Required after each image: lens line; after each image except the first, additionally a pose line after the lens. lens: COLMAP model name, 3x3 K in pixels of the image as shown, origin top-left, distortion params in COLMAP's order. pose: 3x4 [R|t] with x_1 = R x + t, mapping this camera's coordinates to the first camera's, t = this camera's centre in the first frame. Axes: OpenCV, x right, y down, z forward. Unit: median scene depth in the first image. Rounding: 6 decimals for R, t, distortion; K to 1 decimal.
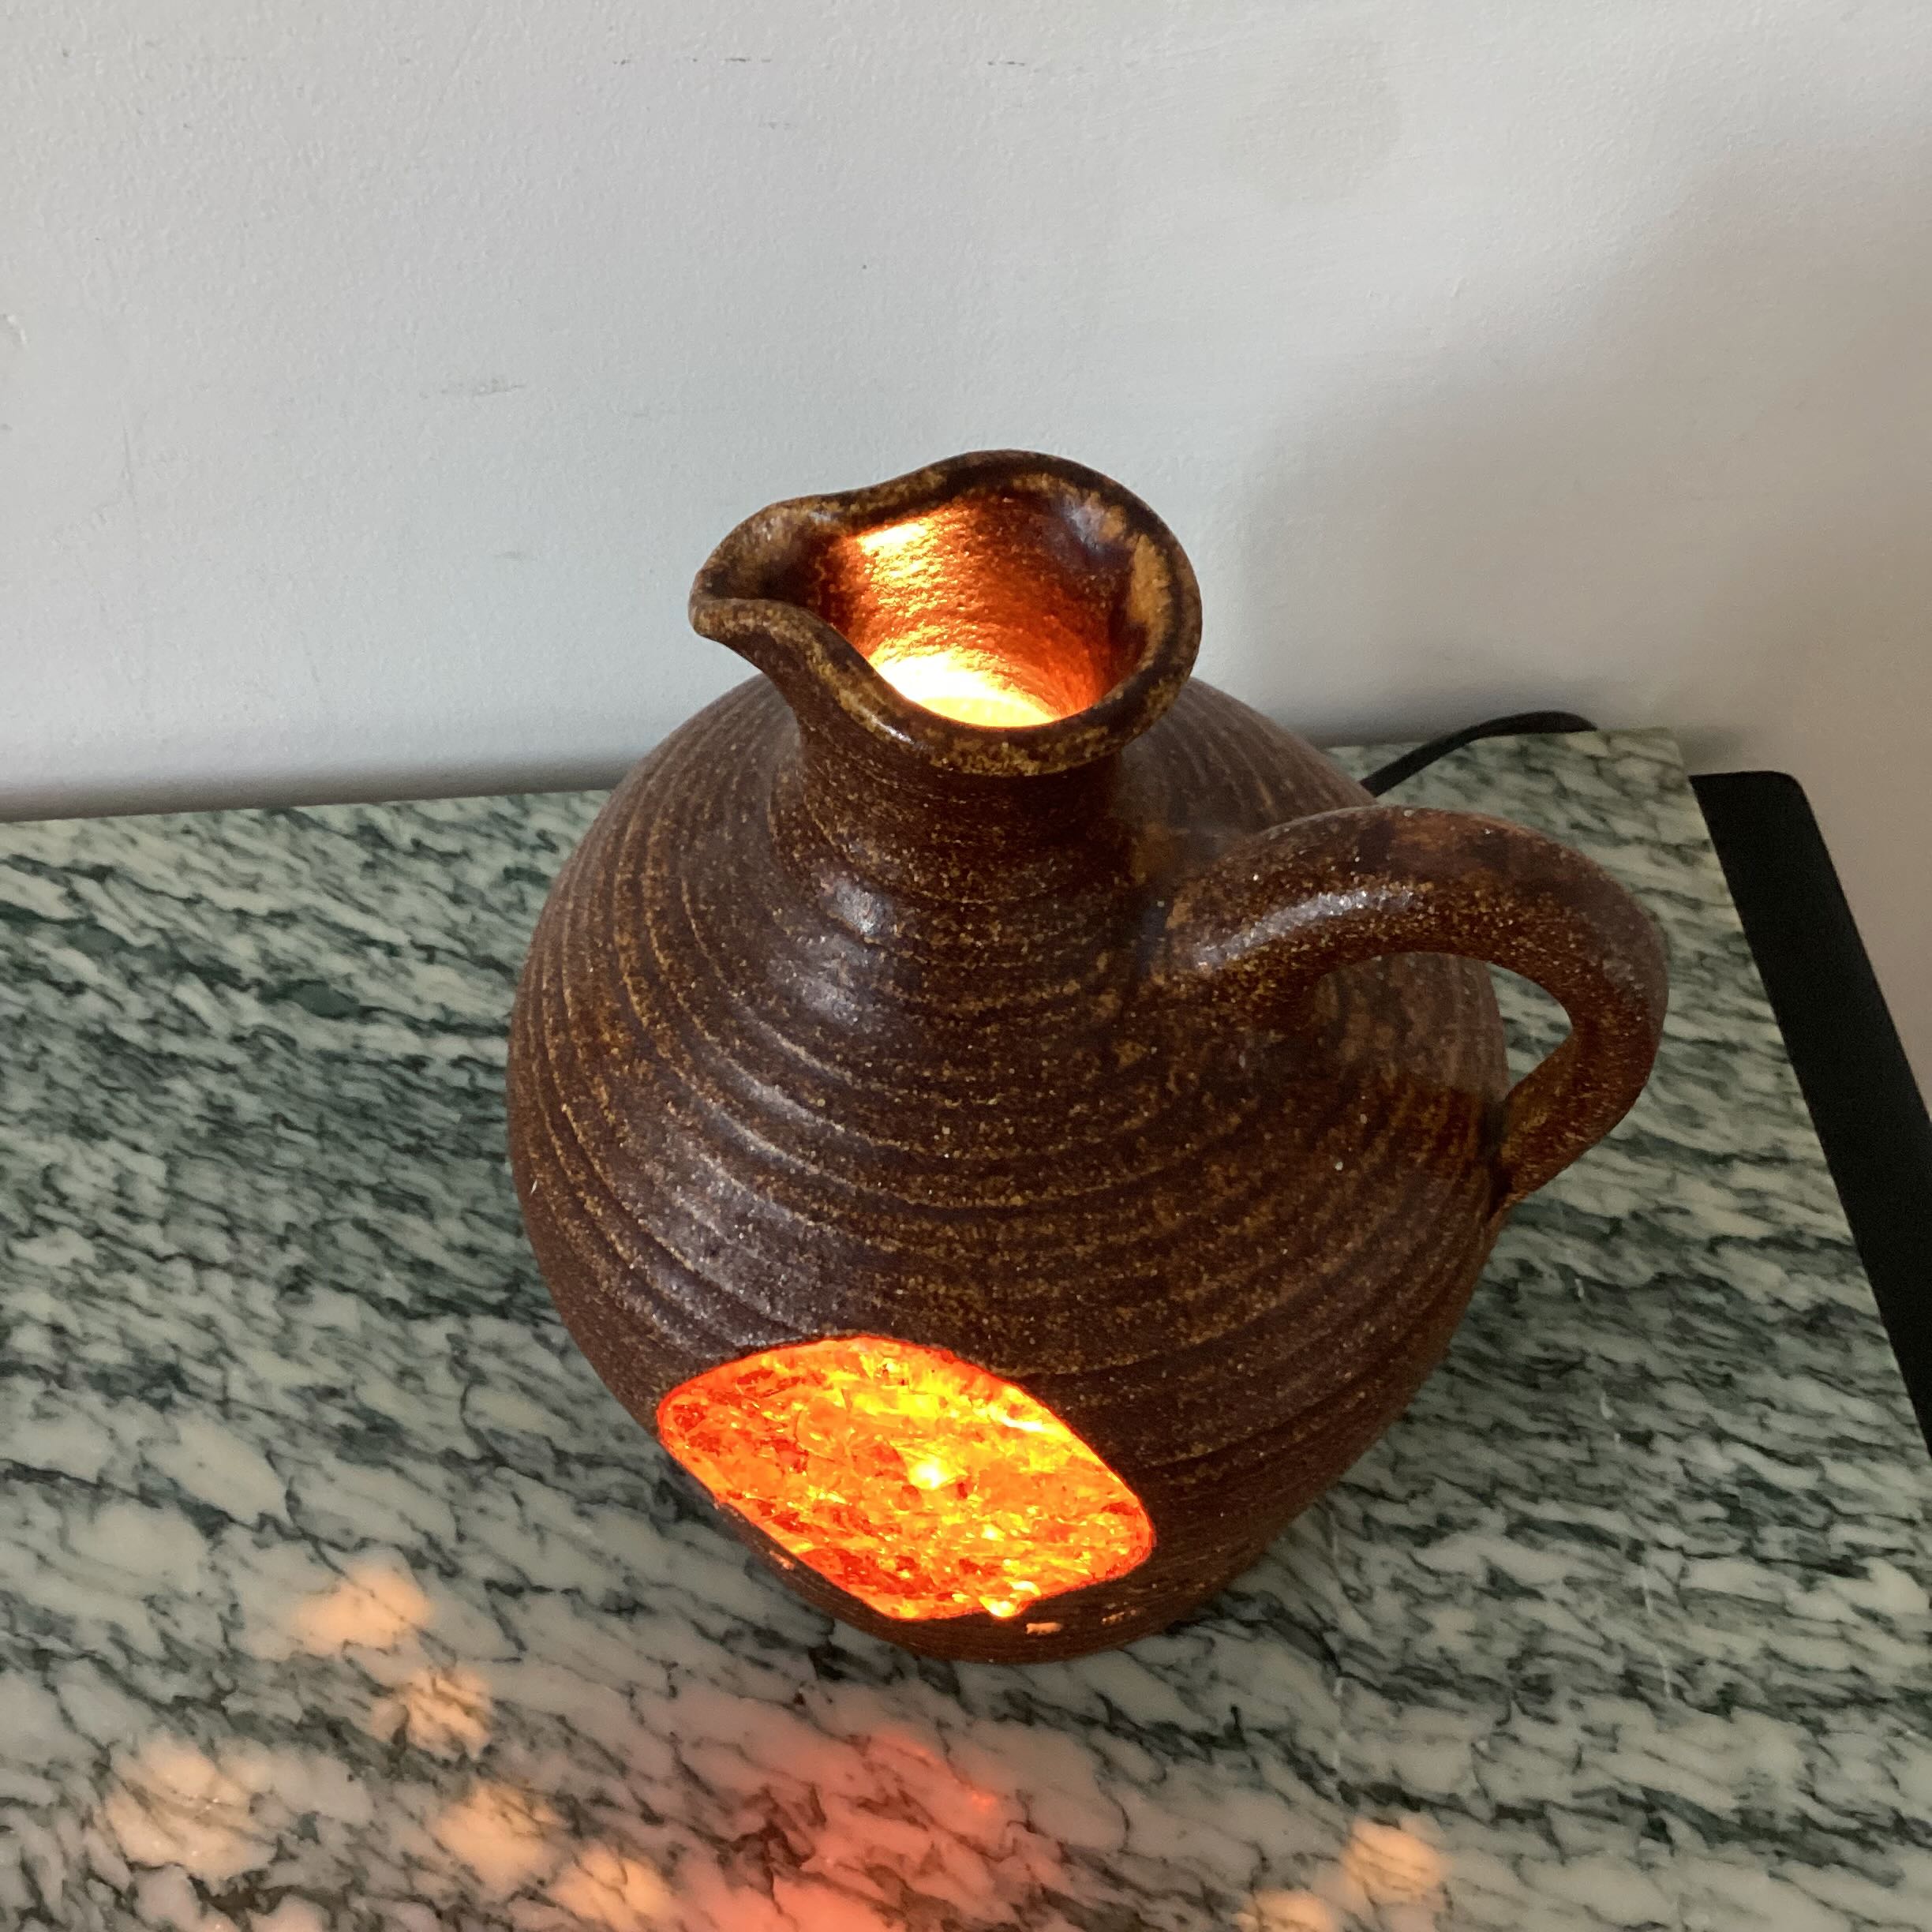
lens RADIAL K [[2366.2, 0, 966.0], [0, 2366.2, 966.0], [0, 0, 1]] dist [-0.095721, 1.467204]
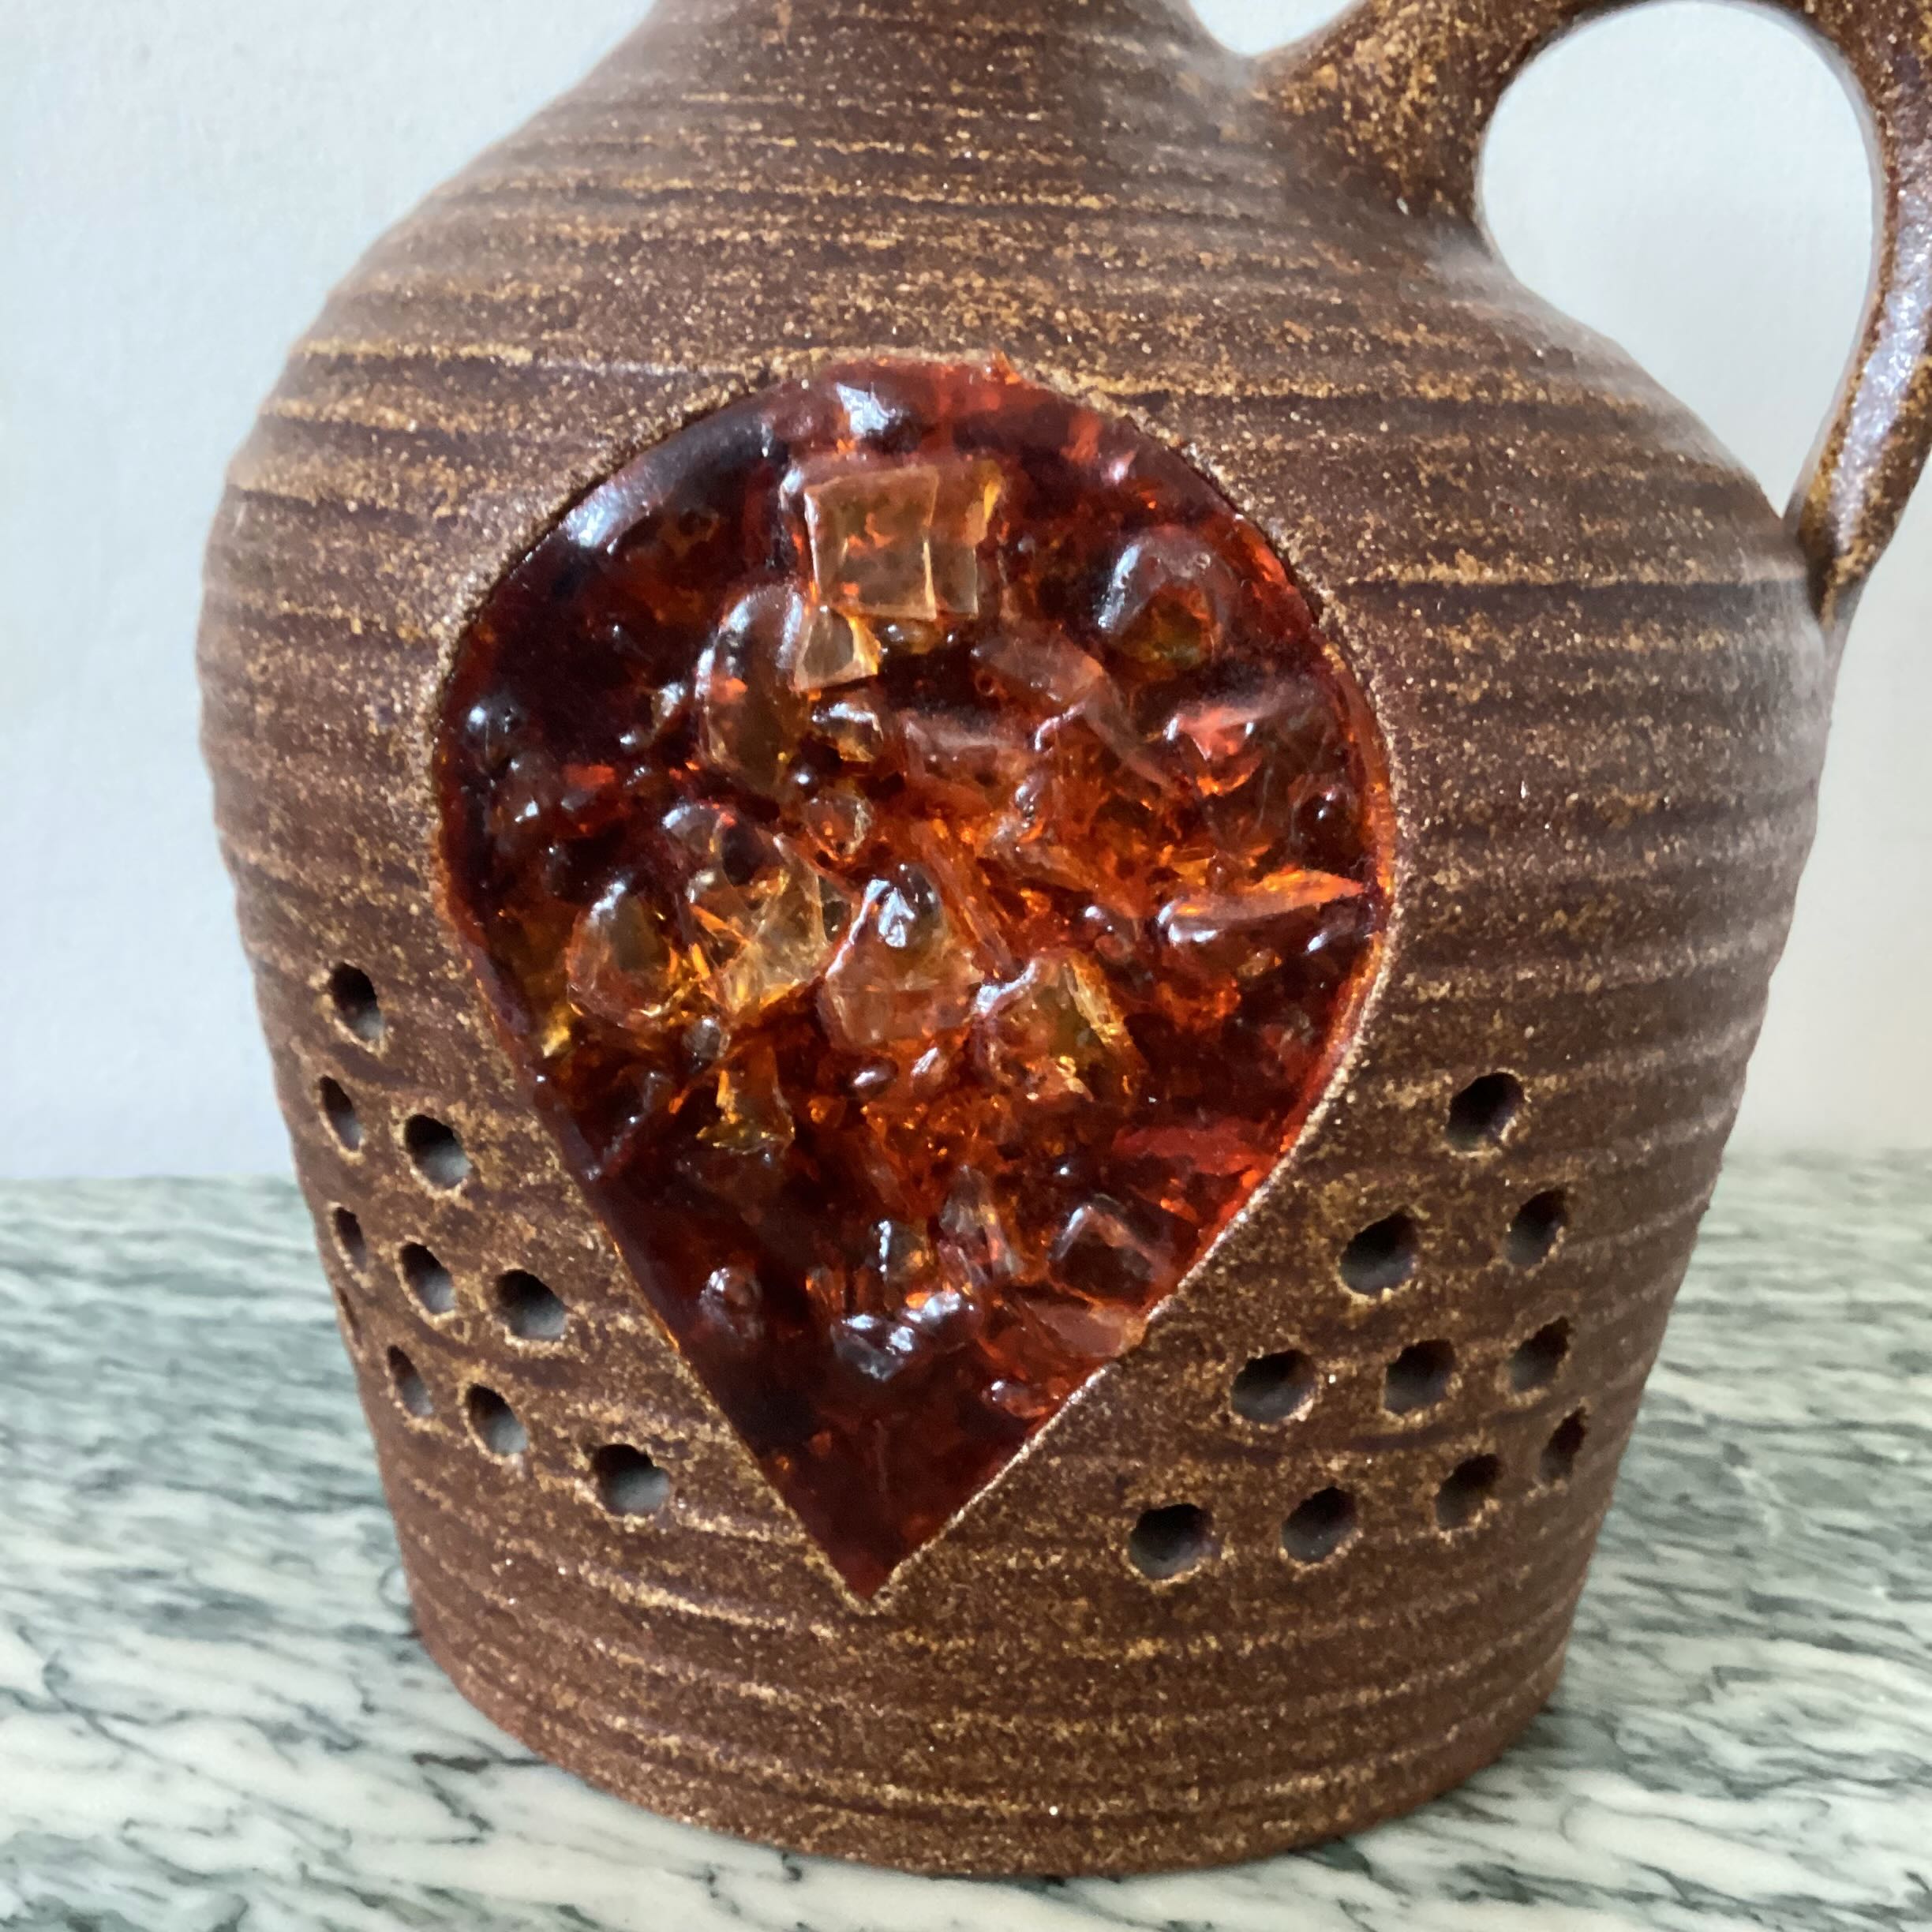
lens RADIAL K [[2402.0, 0, 963.7], [0, 2402.0, 942.3], [0, 0, 1]] dist [0.126970, -0.386954]
pose [[0.994204, -0.008575, 0.107163, -0.077284], [0.078748, 0.736683, -0.671638, 0.643043], [-0.073186, 0.676184, 0.733088, 0.679078]]
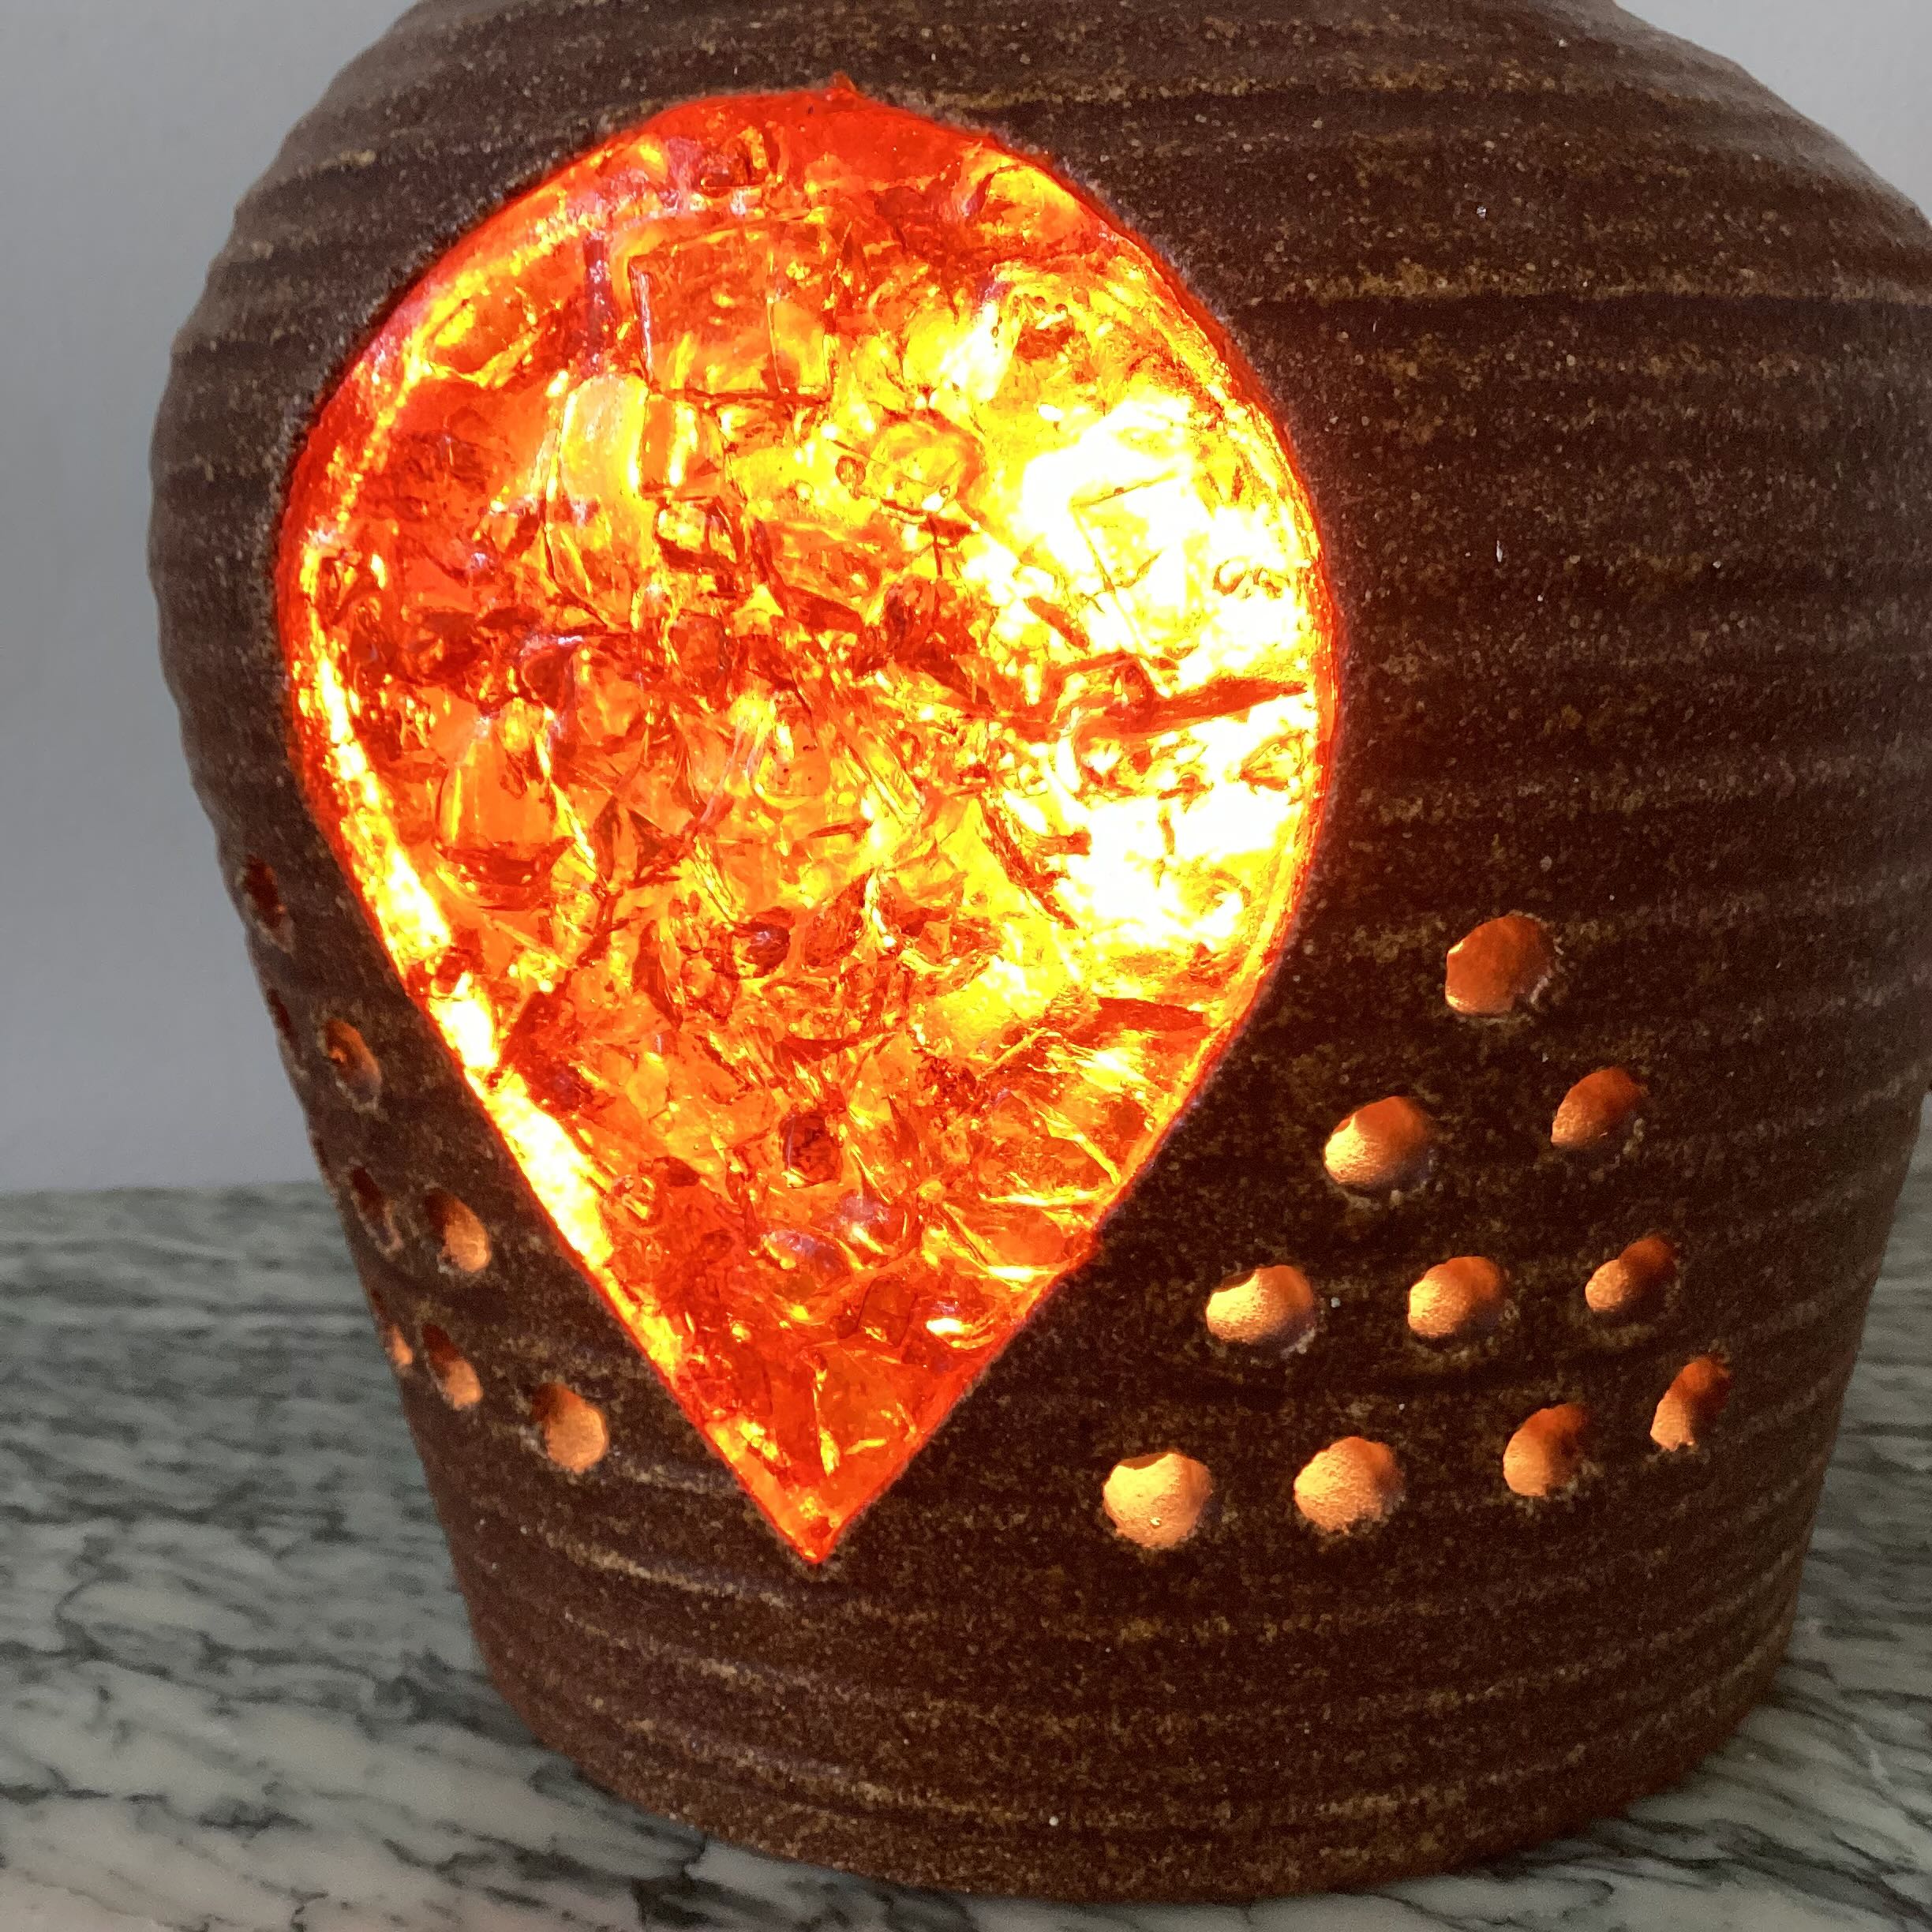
lens RADIAL K [[2402.0, 0, 963.7], [0, 2402.0, 942.3], [0, 0, 1]] dist [0.126970, -0.386954]
pose [[0.993200, -0.041171, -0.108900, 0.061173], [-0.045826, 0.721623, -0.690768, 0.617469], [0.107025, 0.691061, 0.714829, 0.776391]]
